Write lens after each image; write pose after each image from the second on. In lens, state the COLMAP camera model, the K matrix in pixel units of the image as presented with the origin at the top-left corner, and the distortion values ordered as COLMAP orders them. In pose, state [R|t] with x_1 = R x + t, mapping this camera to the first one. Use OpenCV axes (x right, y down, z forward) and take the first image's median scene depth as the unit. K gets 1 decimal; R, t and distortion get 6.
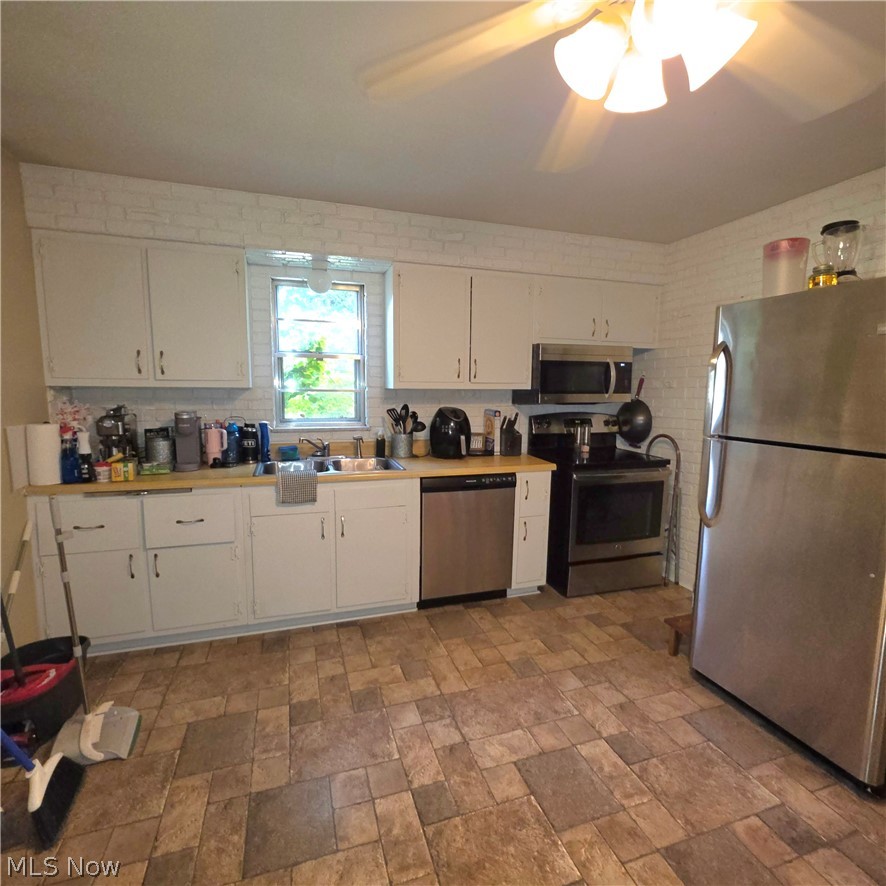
lens RADIAL K [[473.4, 0, 444.5], [0, 473.4, 444.7], [0, 0, 1]] dist [-0.000348, 0.000254]
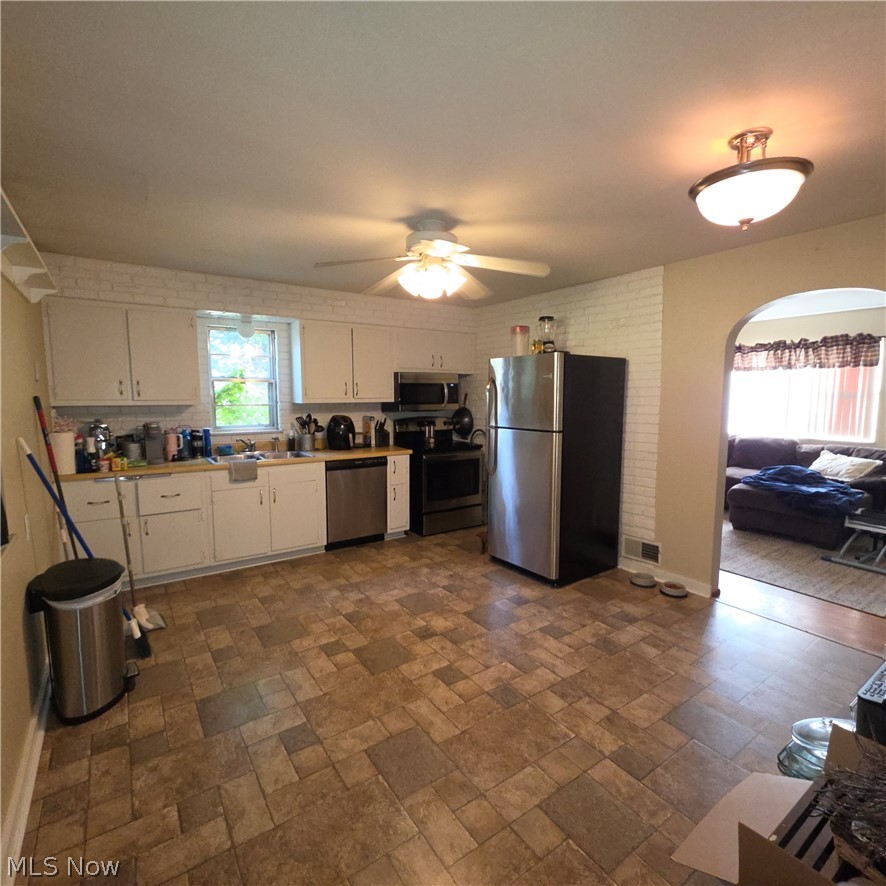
lens RADIAL K [[473.4, 0, 444.5], [0, 473.4, 444.7], [0, 0, 1]] dist [-0.000348, 0.000254]
pose [[0.959047, -0.040845, 0.280288, -0.099352], [0.045430, 0.998919, -0.009879, 0.044726], [-0.279582, 0.022208, 0.959865, -0.530760]]
